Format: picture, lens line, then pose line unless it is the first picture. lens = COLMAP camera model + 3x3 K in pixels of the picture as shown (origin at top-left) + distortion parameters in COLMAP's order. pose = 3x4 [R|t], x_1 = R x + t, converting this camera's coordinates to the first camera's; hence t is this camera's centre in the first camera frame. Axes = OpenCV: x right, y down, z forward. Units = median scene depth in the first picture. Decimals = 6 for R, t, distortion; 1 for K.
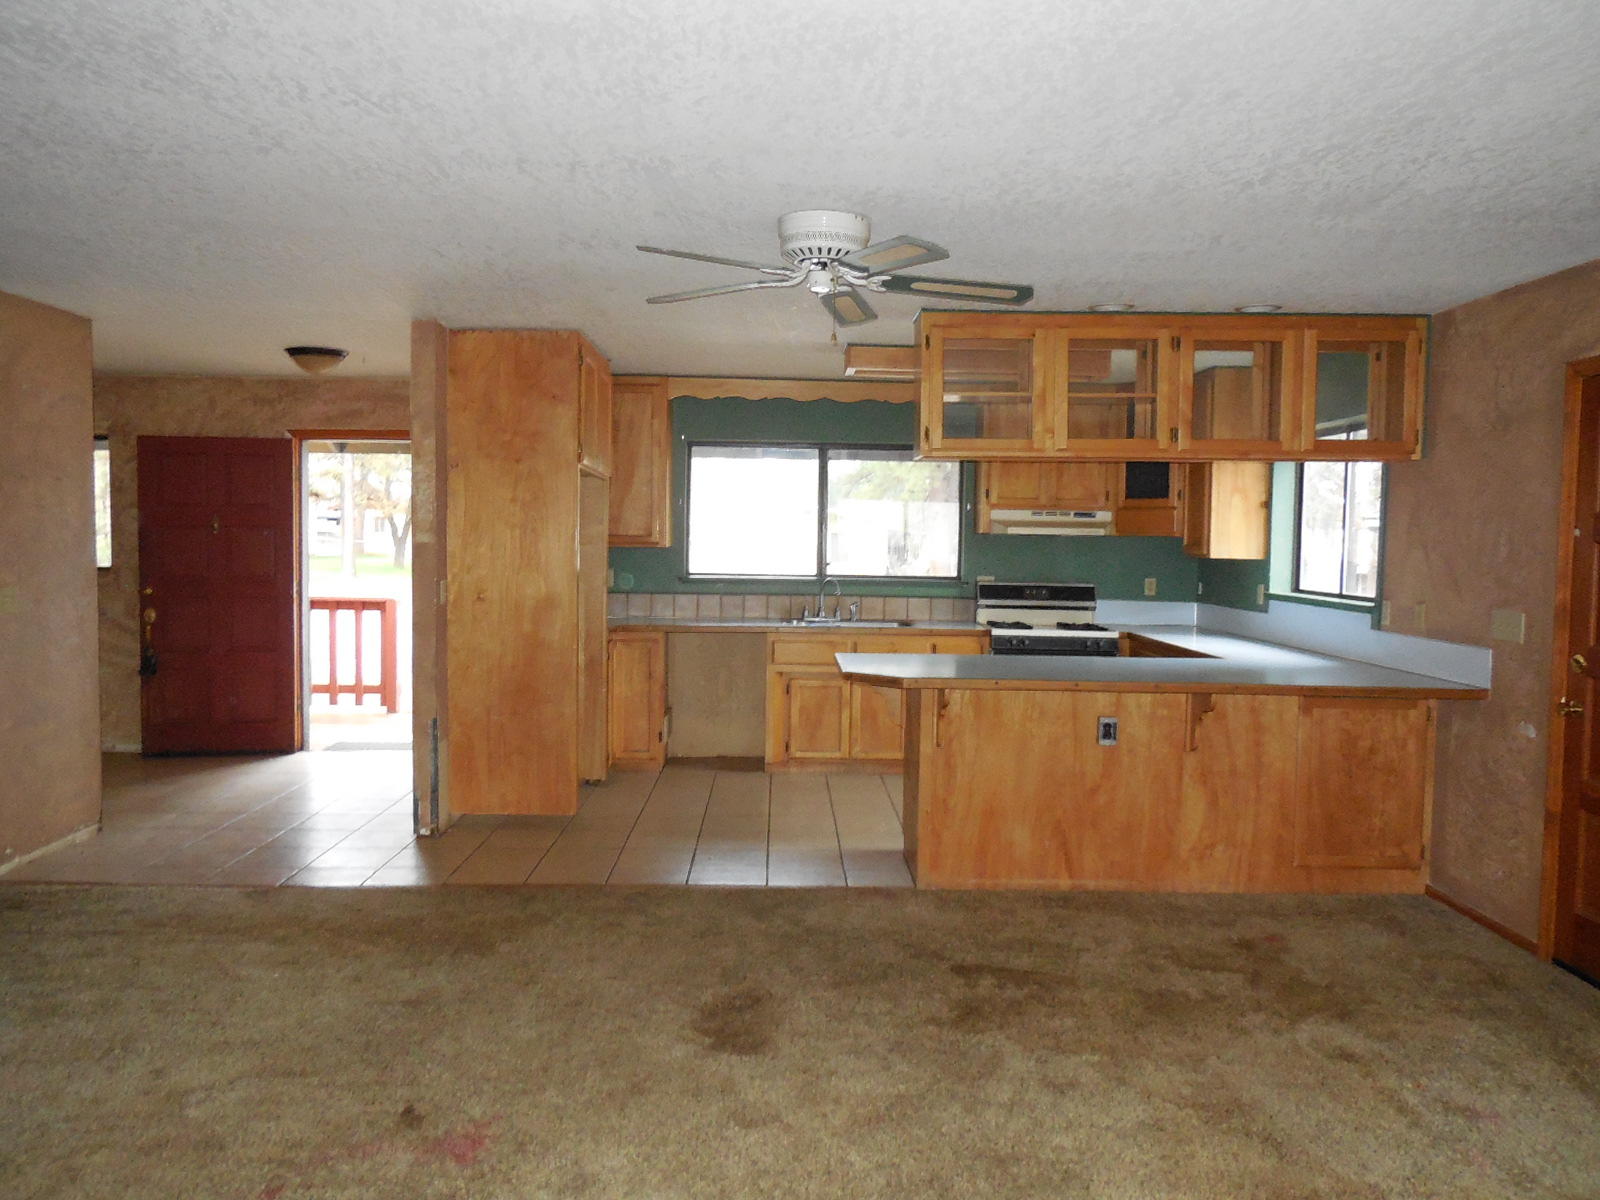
lens RADIAL K [[1225.9, 0, 806.7], [0, 1225.9, 593.7], [0, 0, 1]] dist [-0.008375, 0.023679]
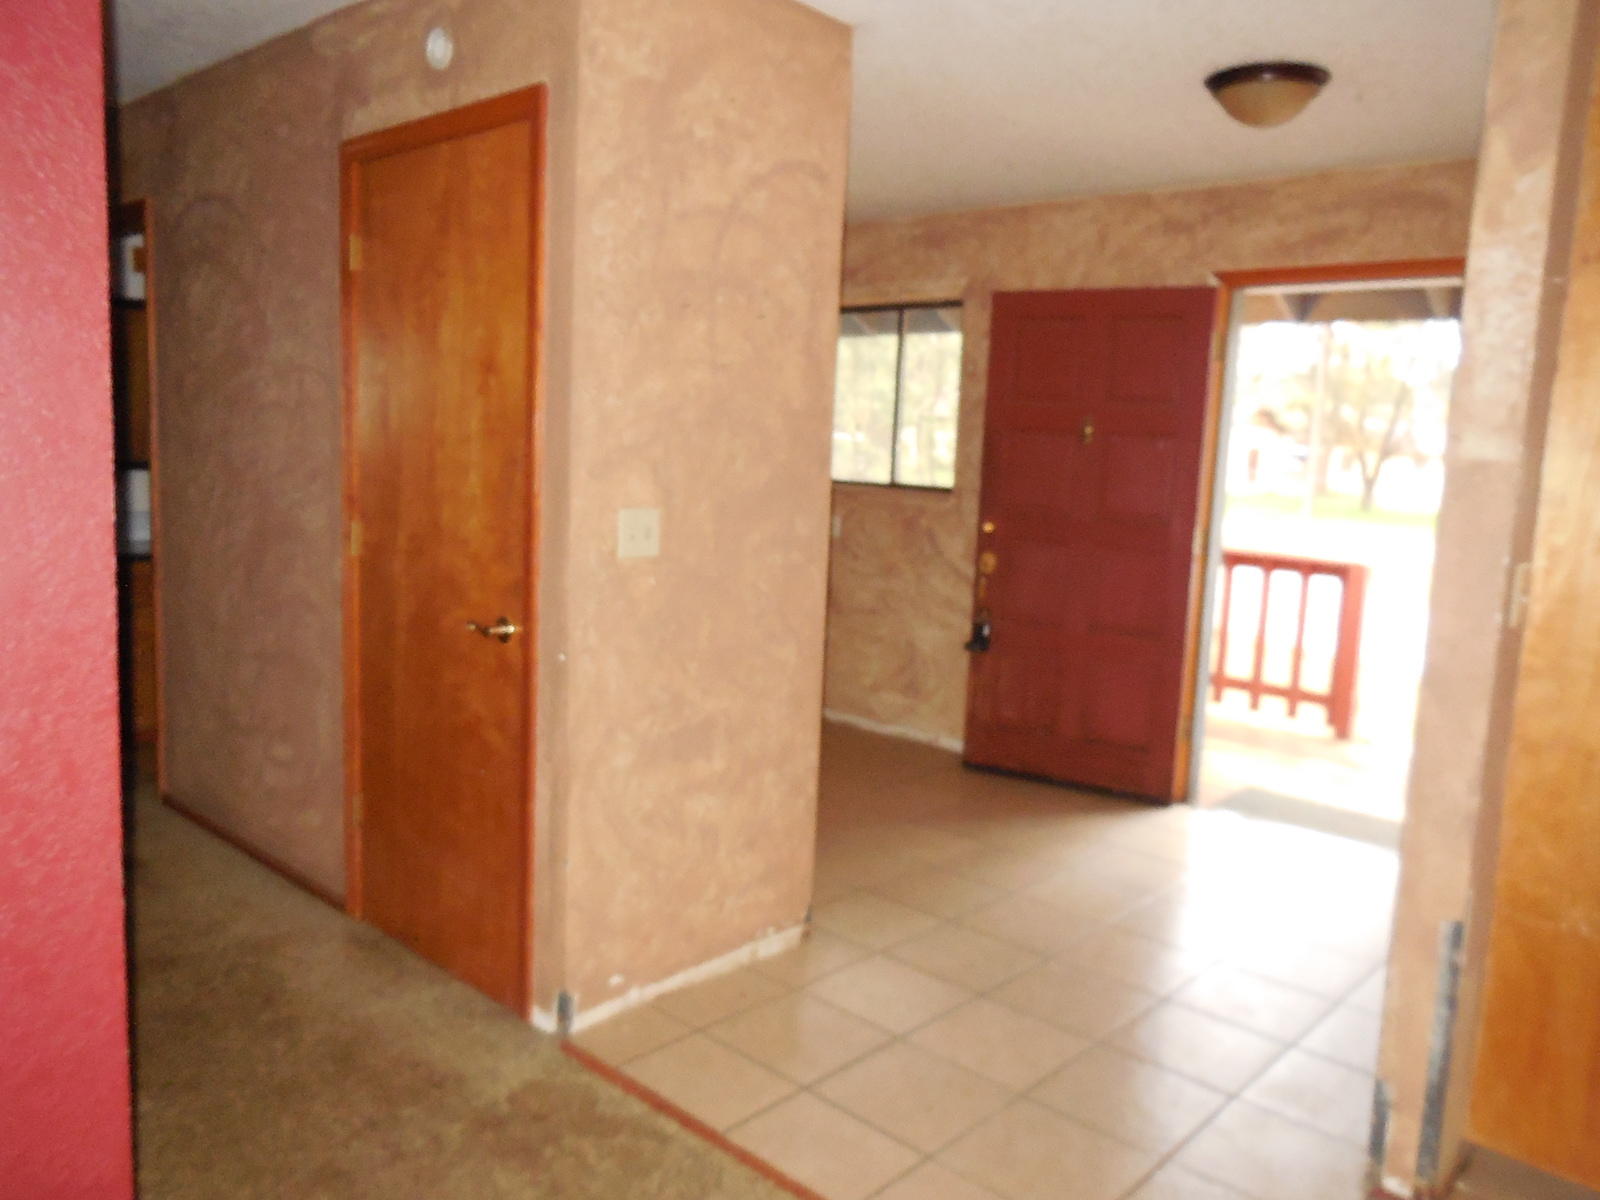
lens RADIAL K [[1175.1, 0, 799.4], [0, 1175.1, 574.7], [0, 0, 1]] dist [-0.002617, -0.002751]
pose [[0.717482, 0.102885, -0.688937, -0.163003], [-0.074279, 0.994693, 0.071189, -0.013644], [0.692606, 0.000097, 0.721317, 0.459432]]
